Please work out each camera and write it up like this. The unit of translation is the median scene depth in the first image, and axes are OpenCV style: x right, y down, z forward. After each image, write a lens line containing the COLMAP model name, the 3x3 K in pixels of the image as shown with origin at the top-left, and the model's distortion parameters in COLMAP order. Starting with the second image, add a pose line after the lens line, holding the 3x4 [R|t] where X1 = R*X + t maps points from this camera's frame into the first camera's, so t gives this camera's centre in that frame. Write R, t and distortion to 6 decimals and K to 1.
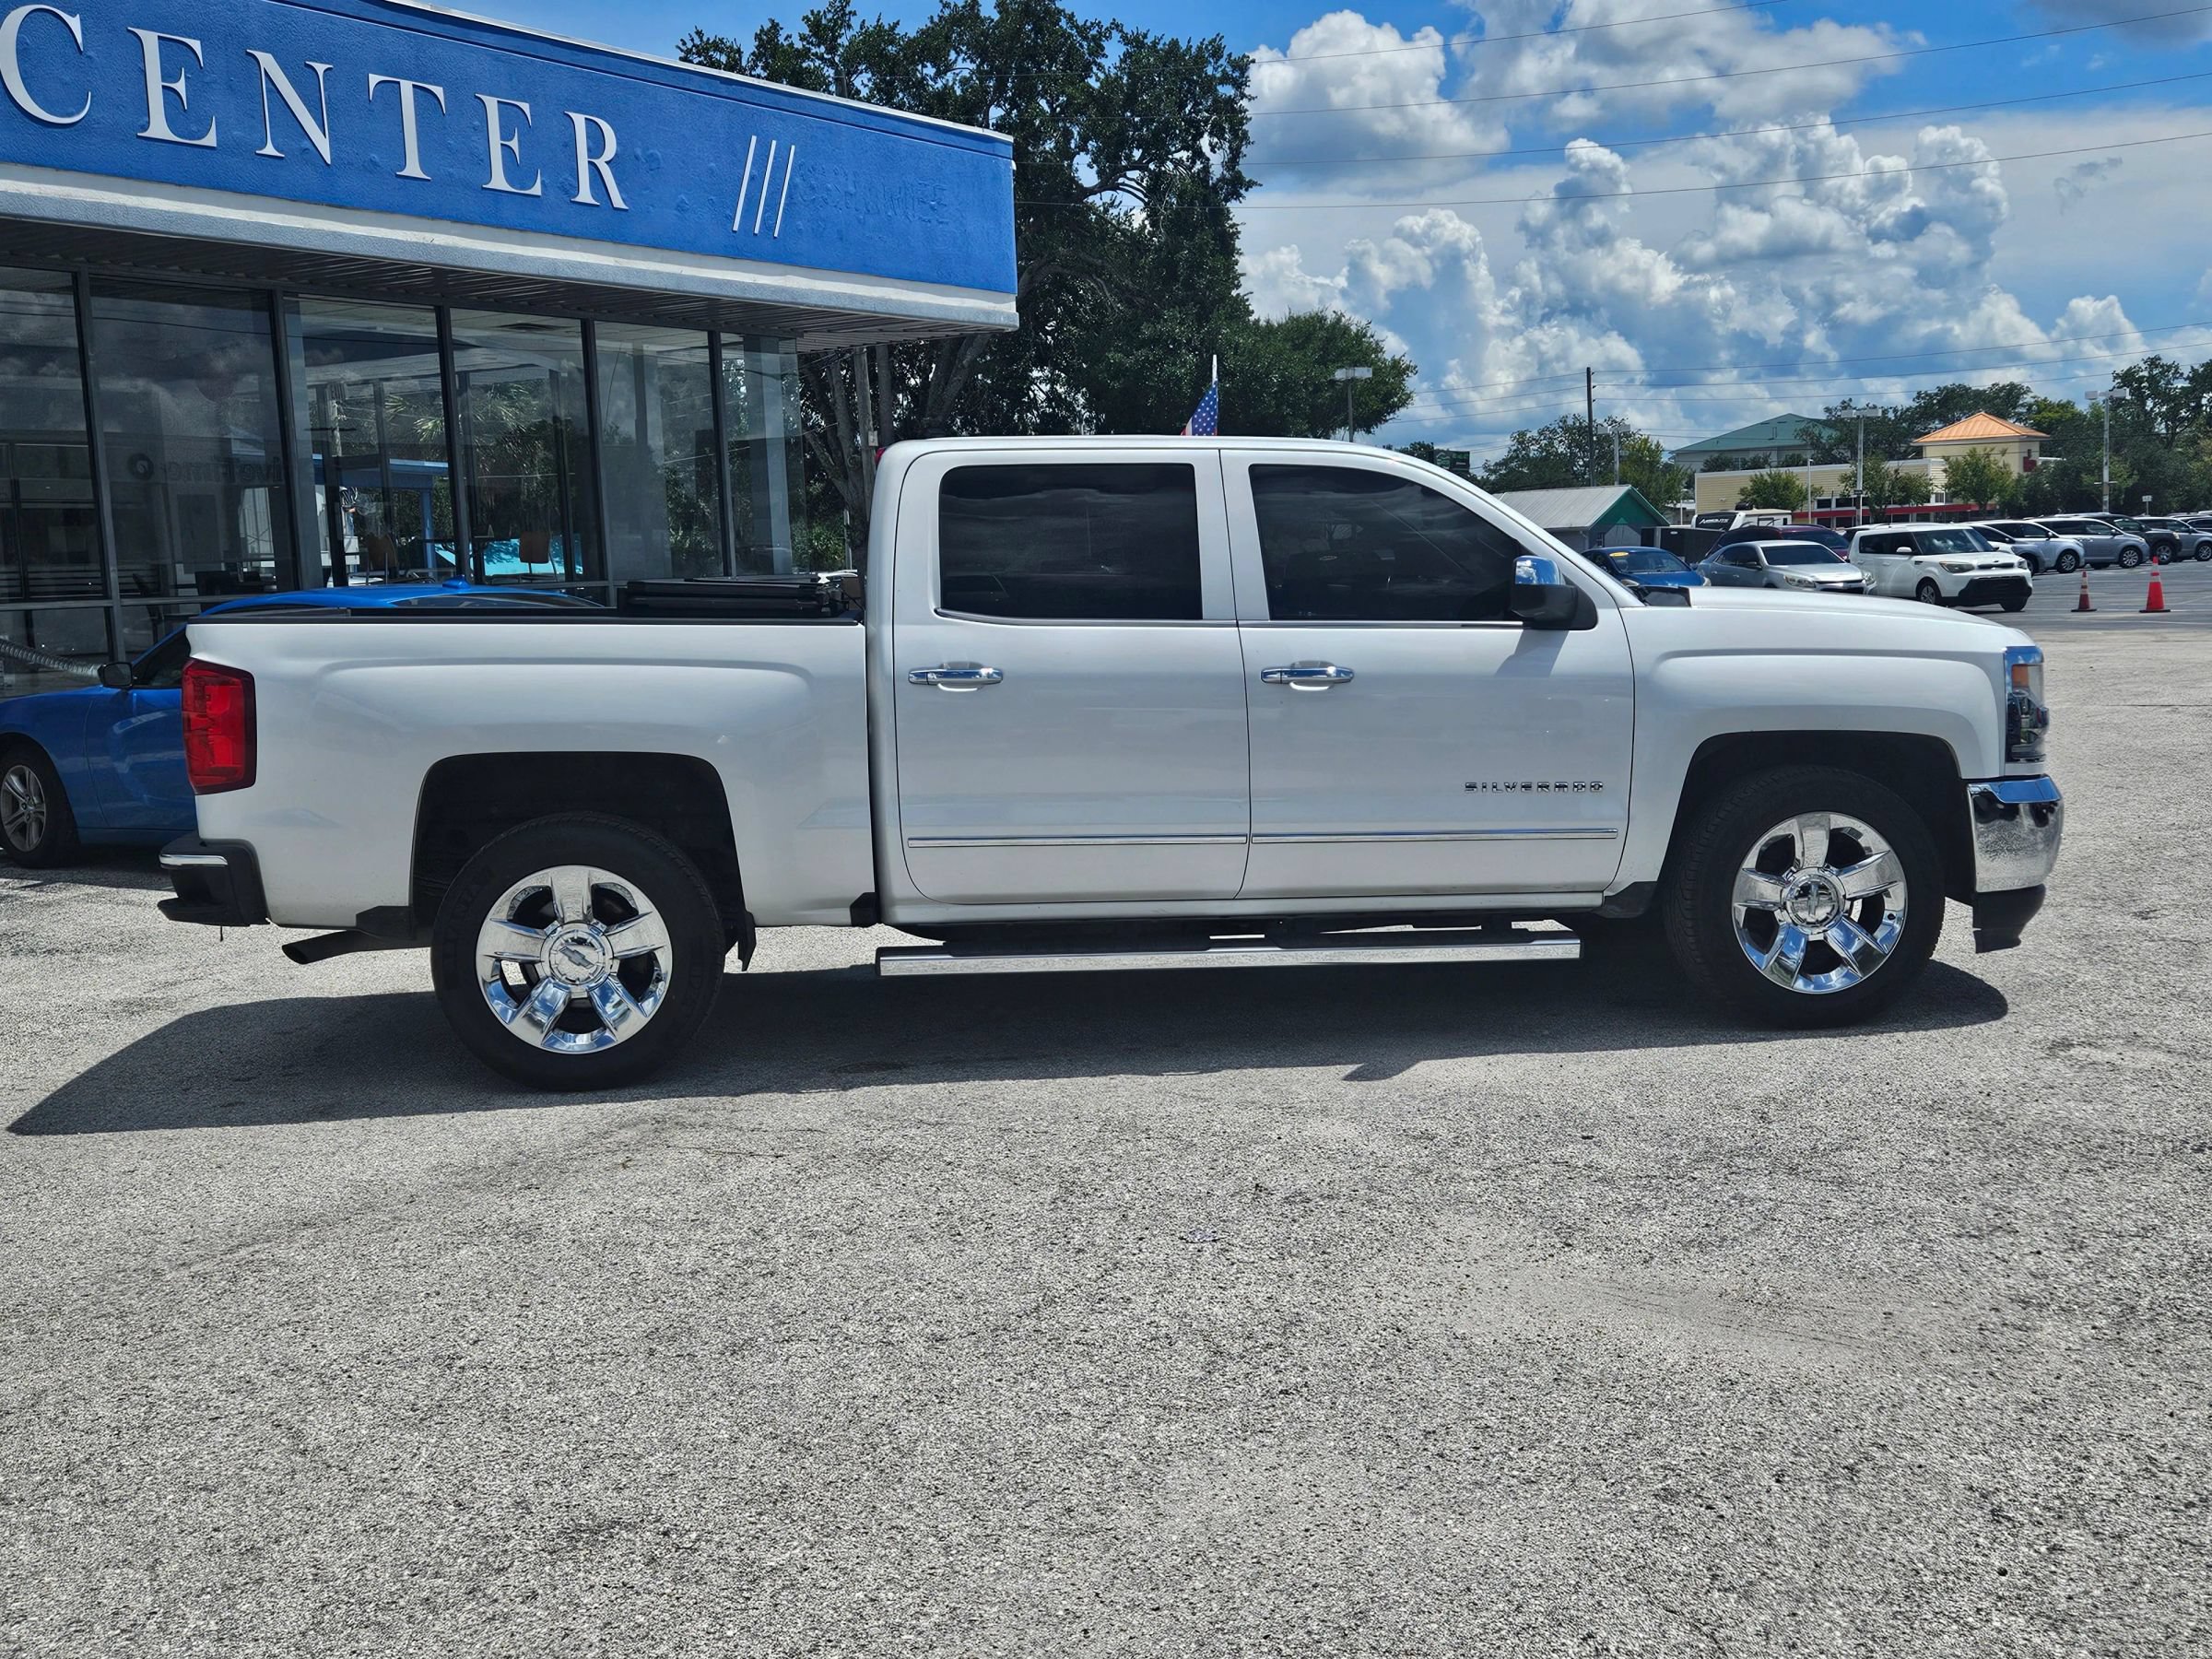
lens RADIAL K [[2309.8, 0, 1104.2], [0, 2309.8, 815.2], [0, 0, 1]] dist [0.087796, 0.000000]
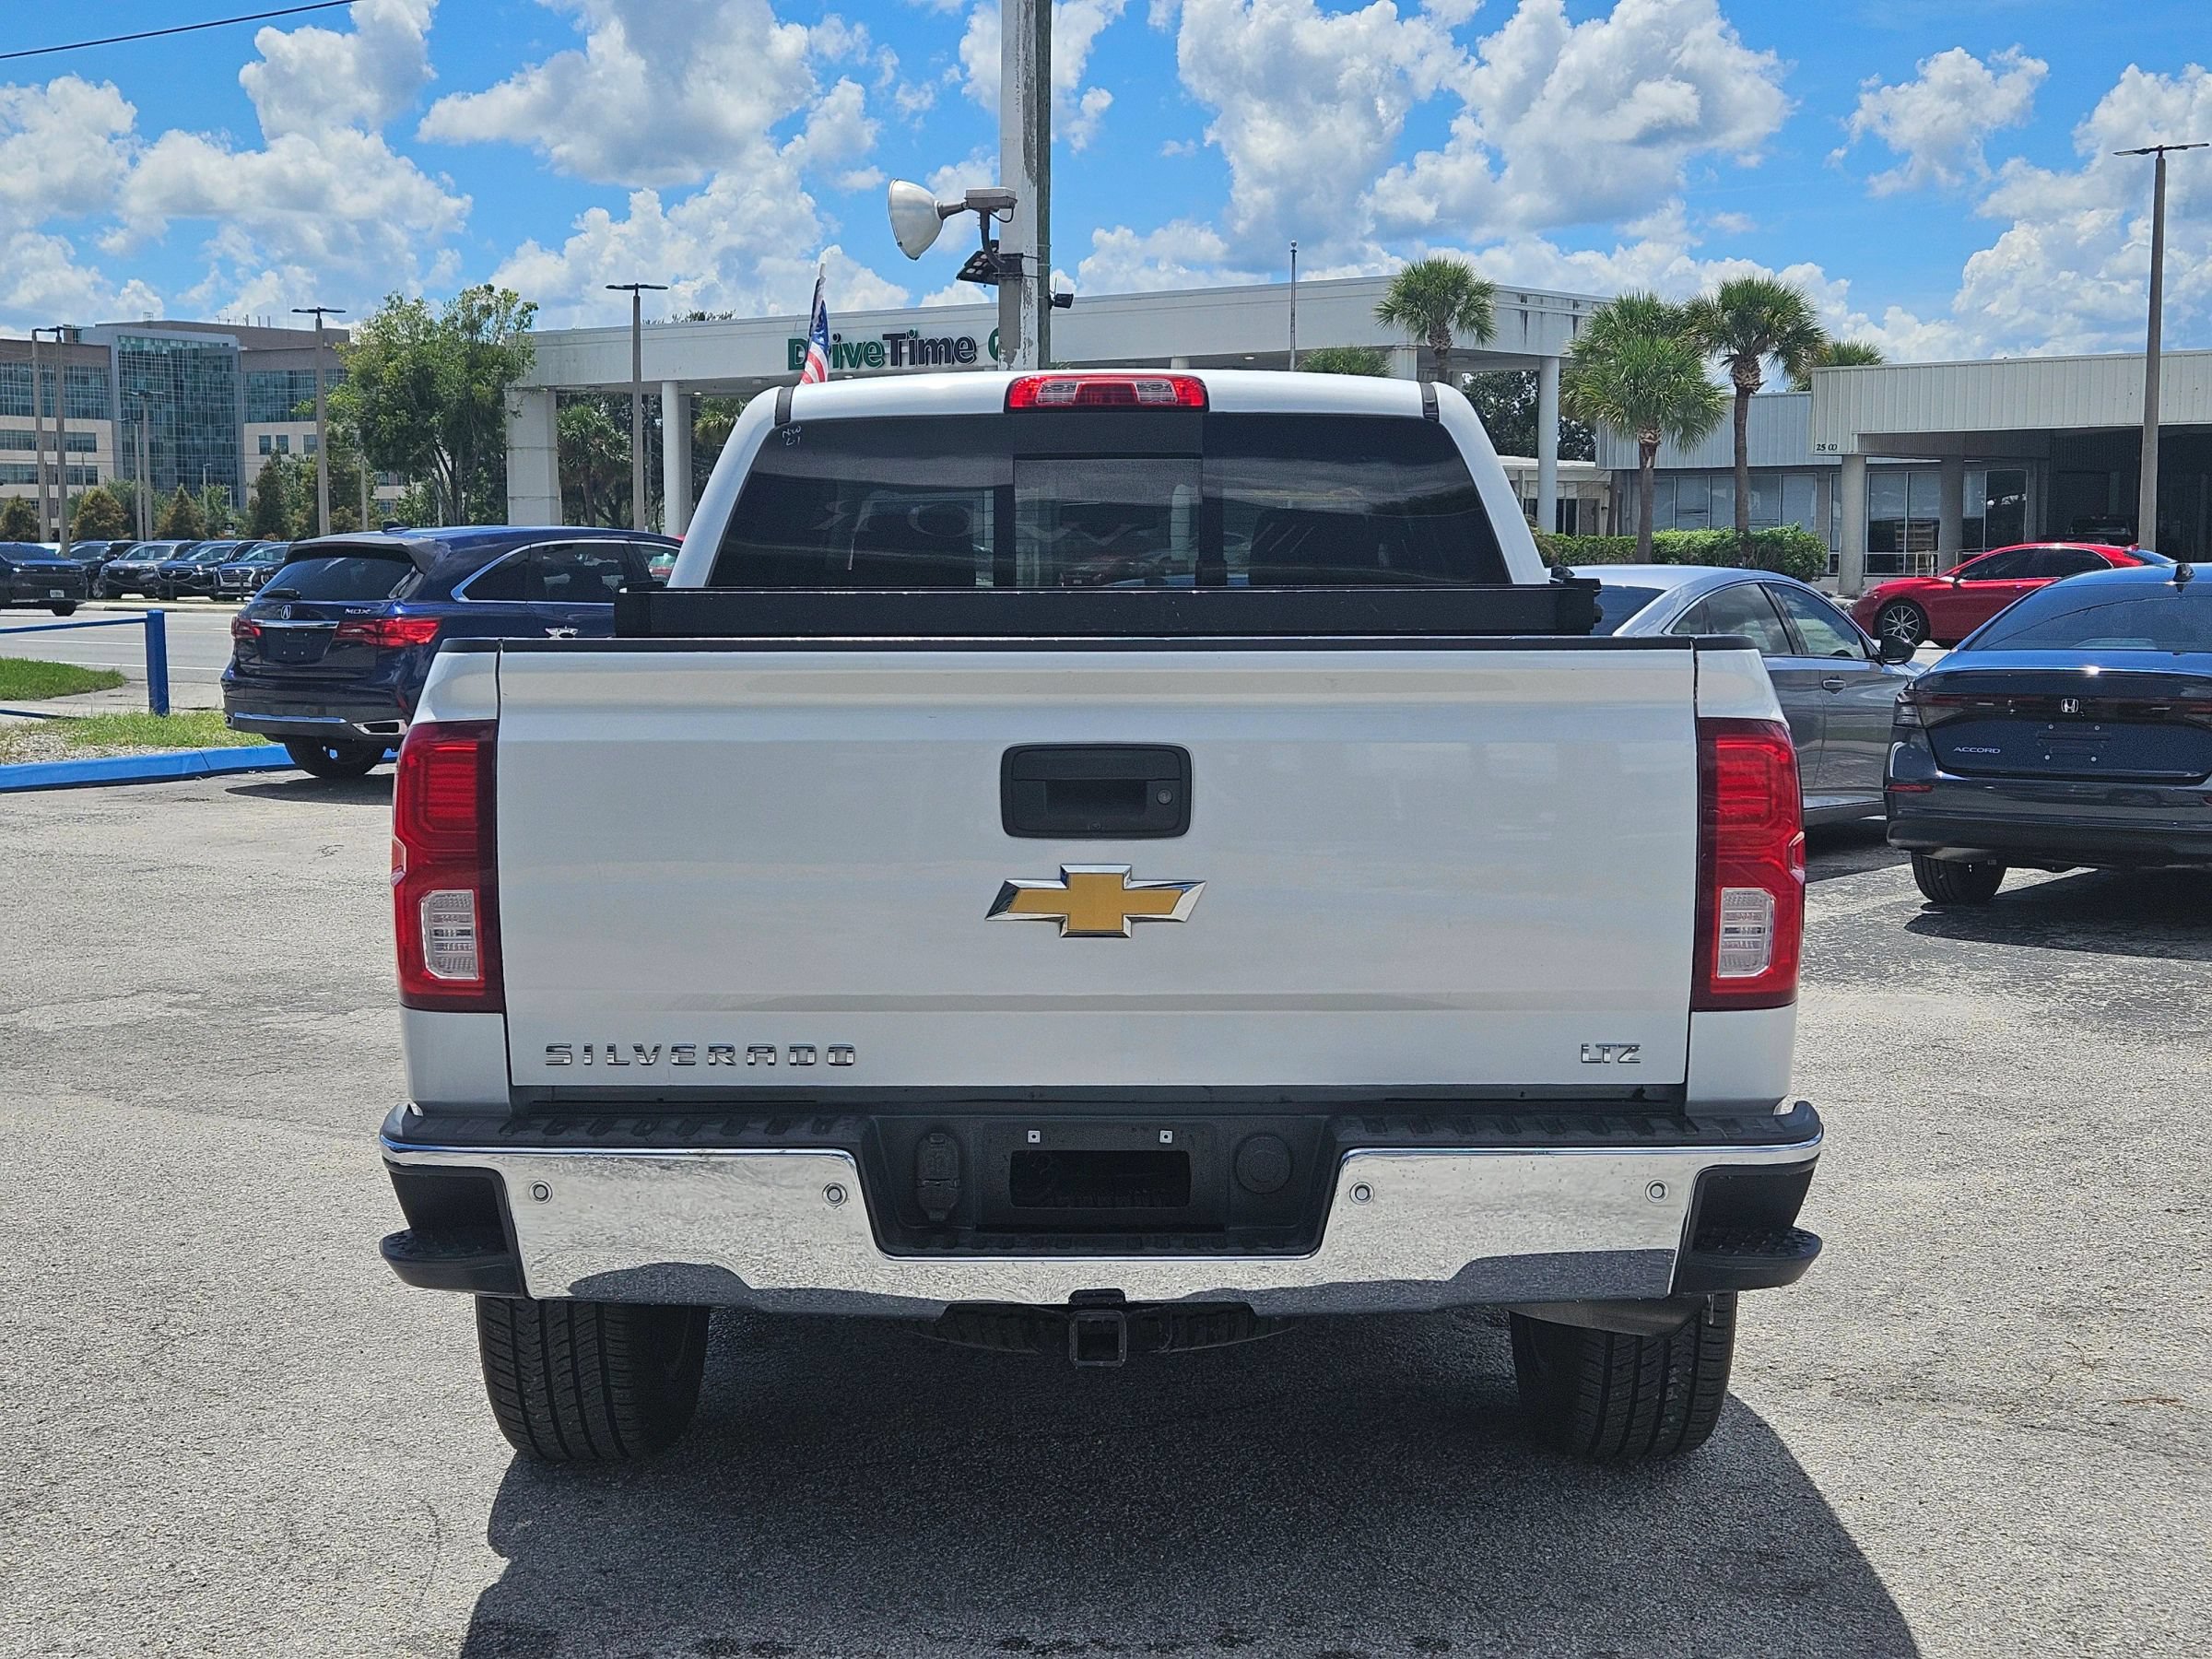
lens RADIAL K [[2944.4, 0, 1146.3], [0, 2944.4, 843.6], [0, 0, 1]] dist [0.092162, 0.000000]
pose [[0.094355, -0.065320, 0.993393, -0.946500], [0.109051, 0.992519, 0.054905, -0.084587], [-0.989548, 0.103150, 0.100772, 1.008786]]
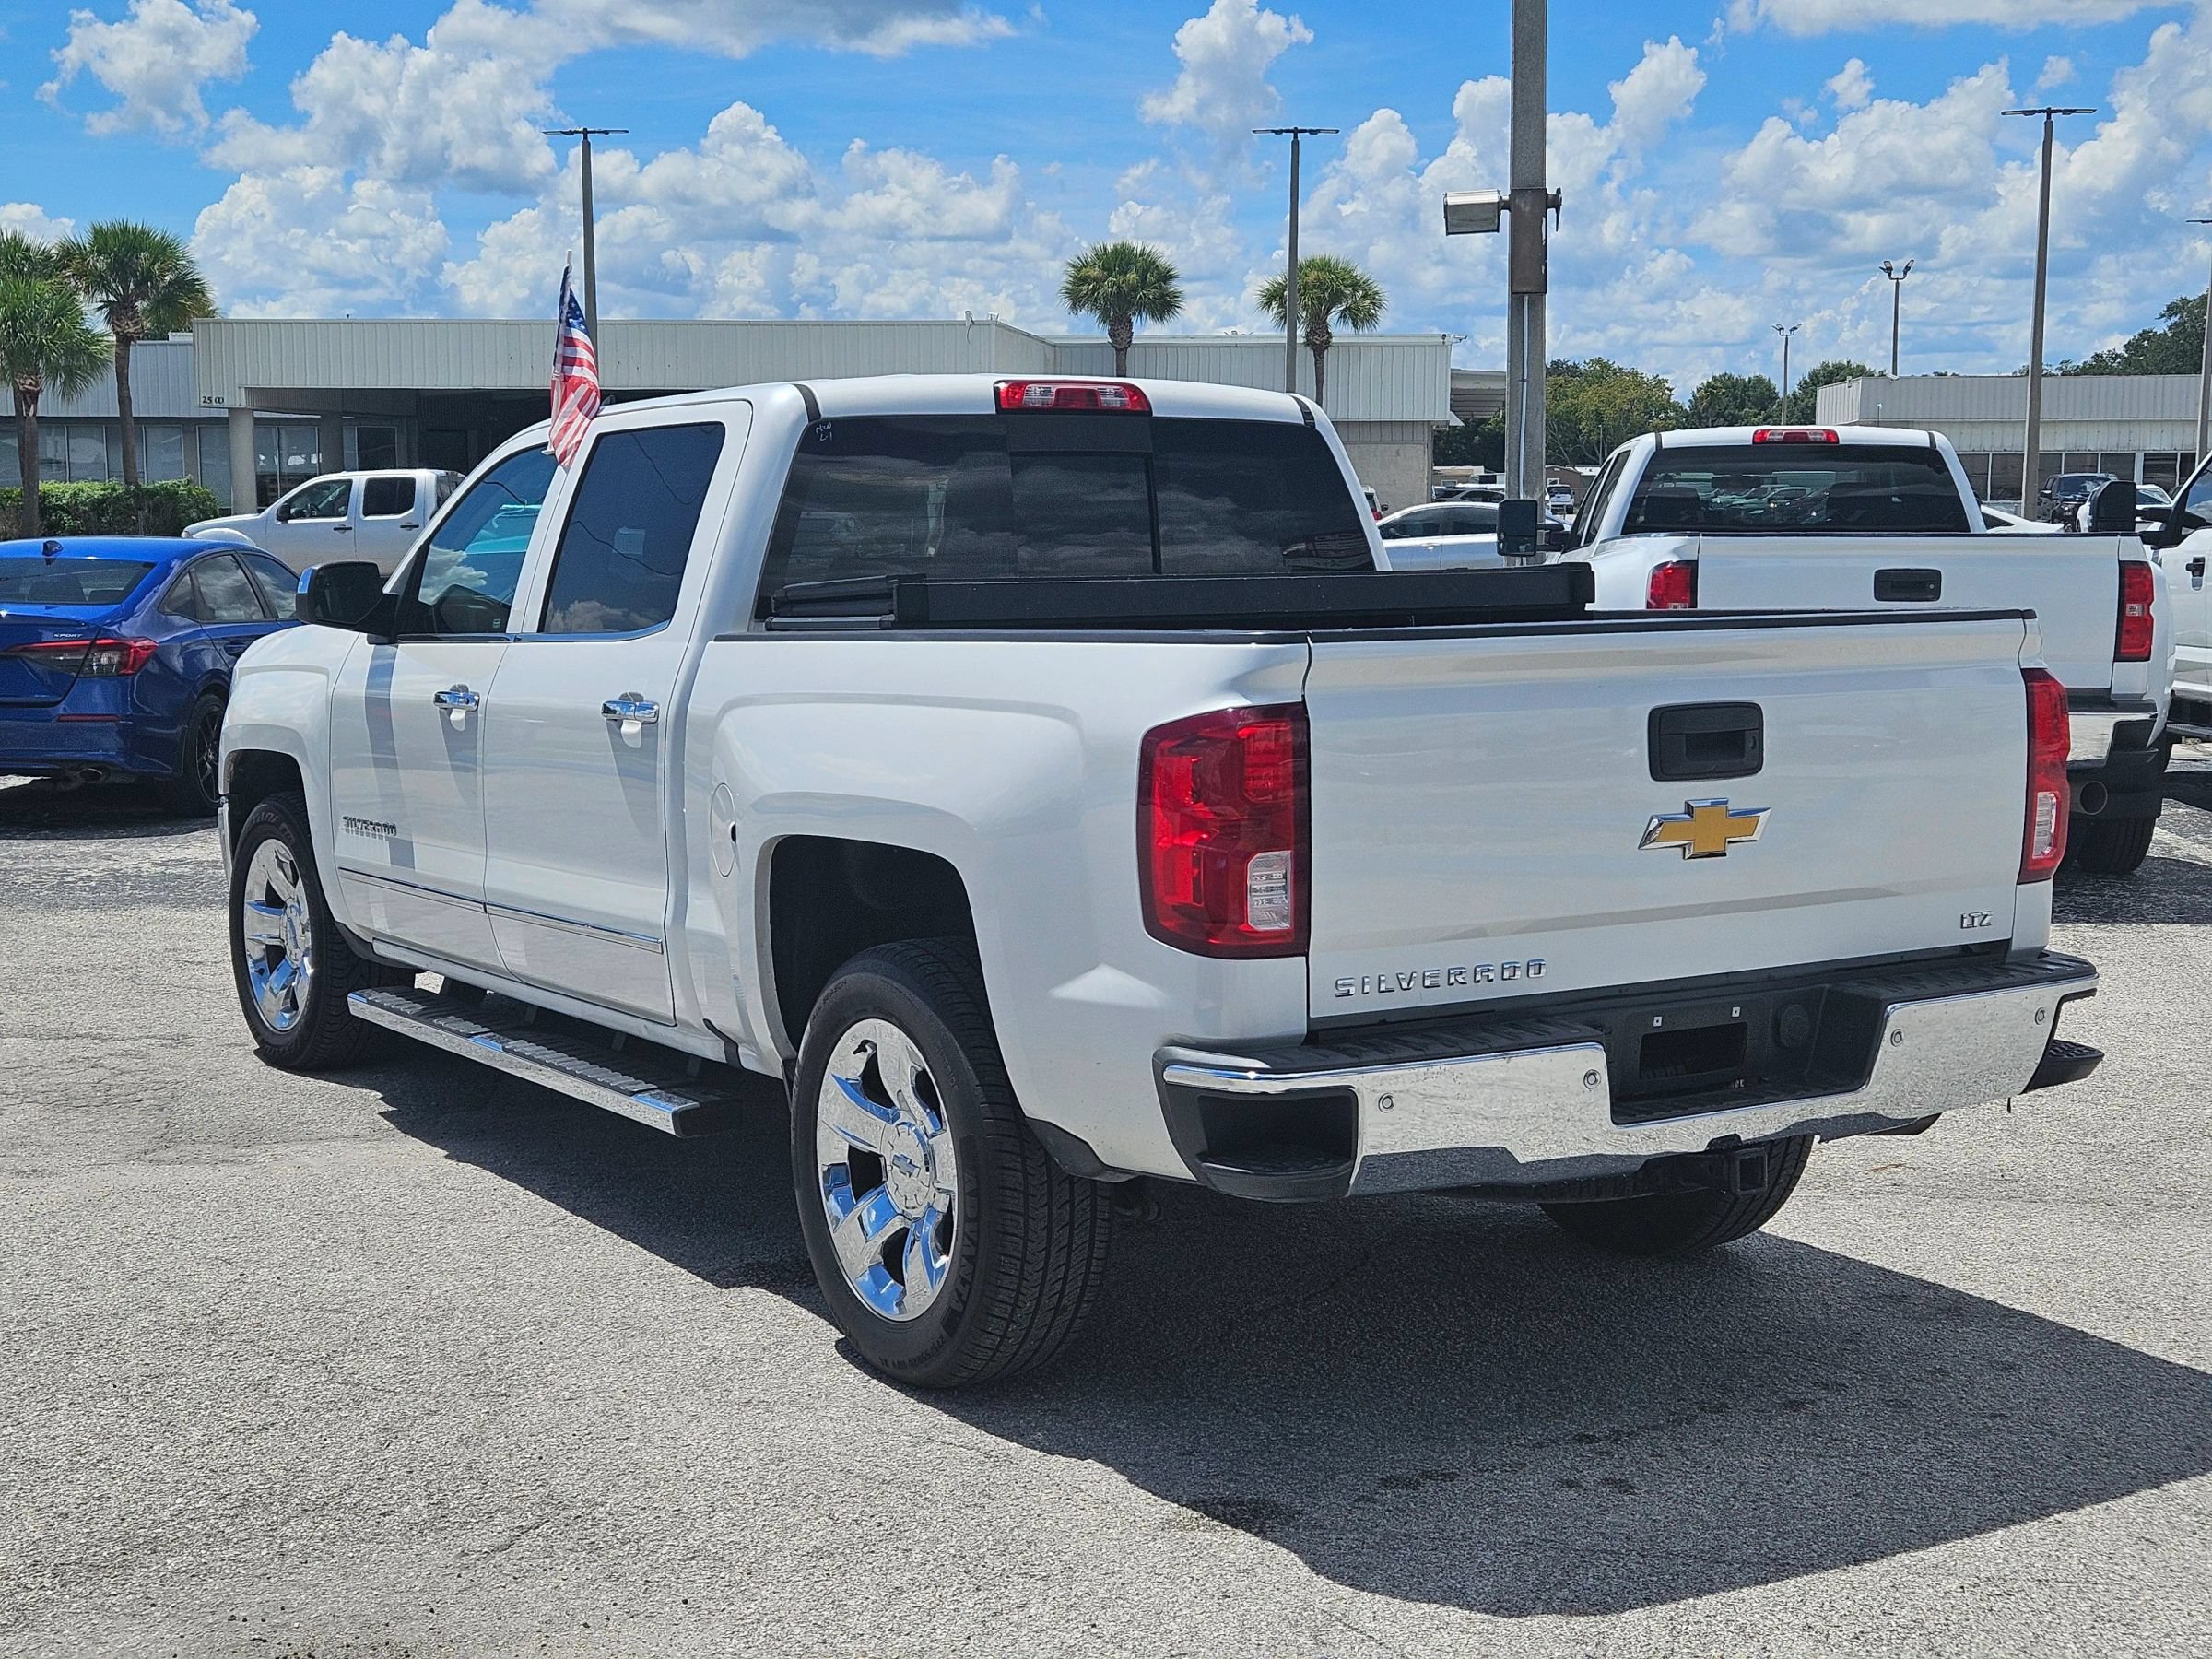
lens RADIAL K [[2944.4, 0, 1112.4], [0, 2944.4, 825.2], [0, 0, 1]] dist [0.092162, 0.000000]
pose [[-0.454197, -0.063937, 0.888604, -0.954876], [0.114722, 0.984920, 0.129505, -0.152764], [-0.883484, 0.160764, -0.440012, 1.513306]]
